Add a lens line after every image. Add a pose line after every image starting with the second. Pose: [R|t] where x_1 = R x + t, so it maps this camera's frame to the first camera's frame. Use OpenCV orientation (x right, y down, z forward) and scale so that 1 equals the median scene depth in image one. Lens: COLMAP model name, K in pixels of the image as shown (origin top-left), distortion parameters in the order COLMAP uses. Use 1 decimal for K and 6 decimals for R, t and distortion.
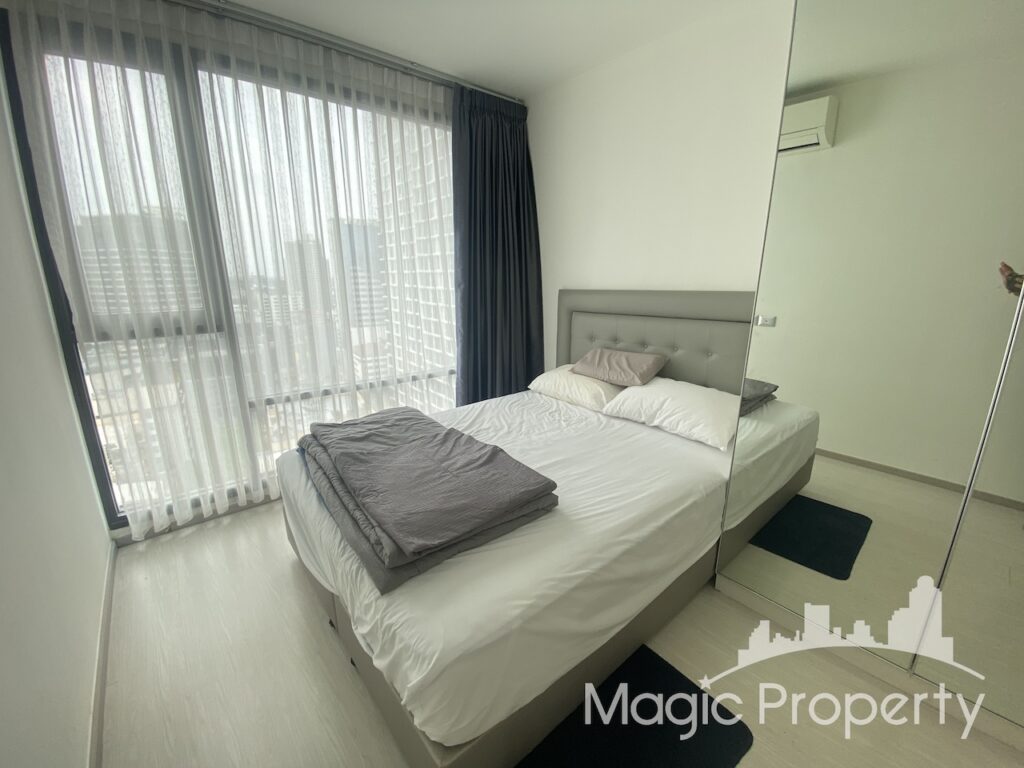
lens RADIAL K [[411.2, 0, 511.5], [0, 411.2, 385.0], [0, 0, 1]] dist [0.038218, -0.029221]
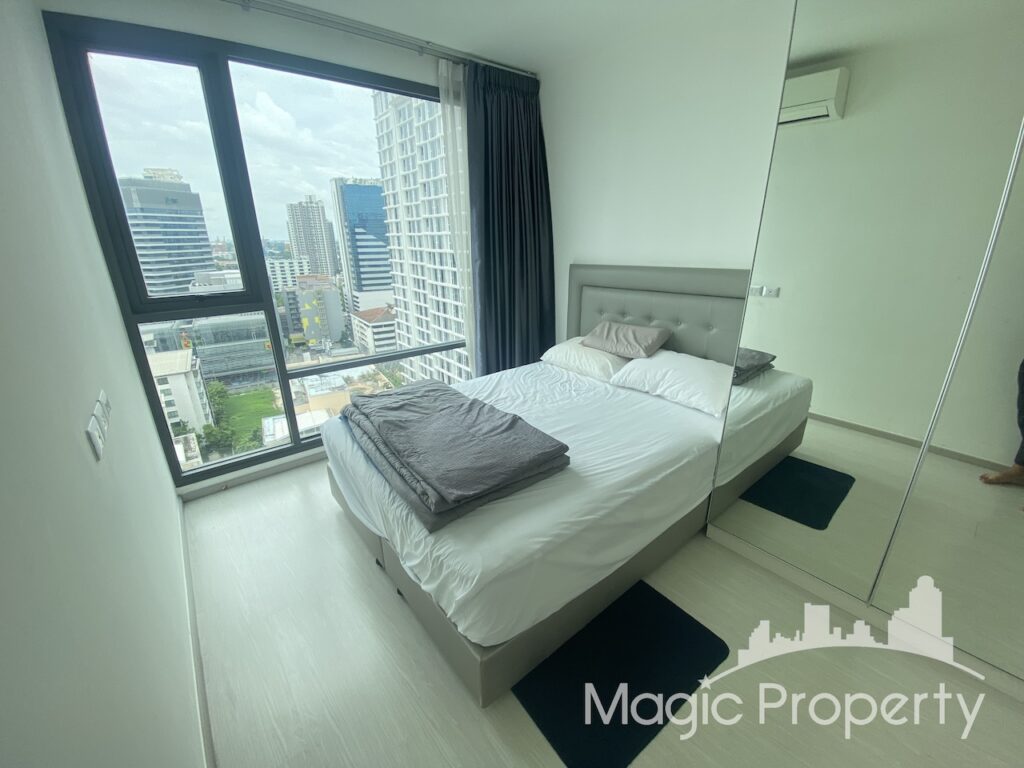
lens RADIAL K [[411.2, 0, 511.5], [0, 411.2, 385.0], [0, 0, 1]] dist [0.038218, -0.029221]
pose [[0.999831, -0.004197, -0.017895, -0.025067], [0.005694, 0.996412, 0.084445, -0.026501], [0.017477, -0.084533, 0.996267, -0.118306]]
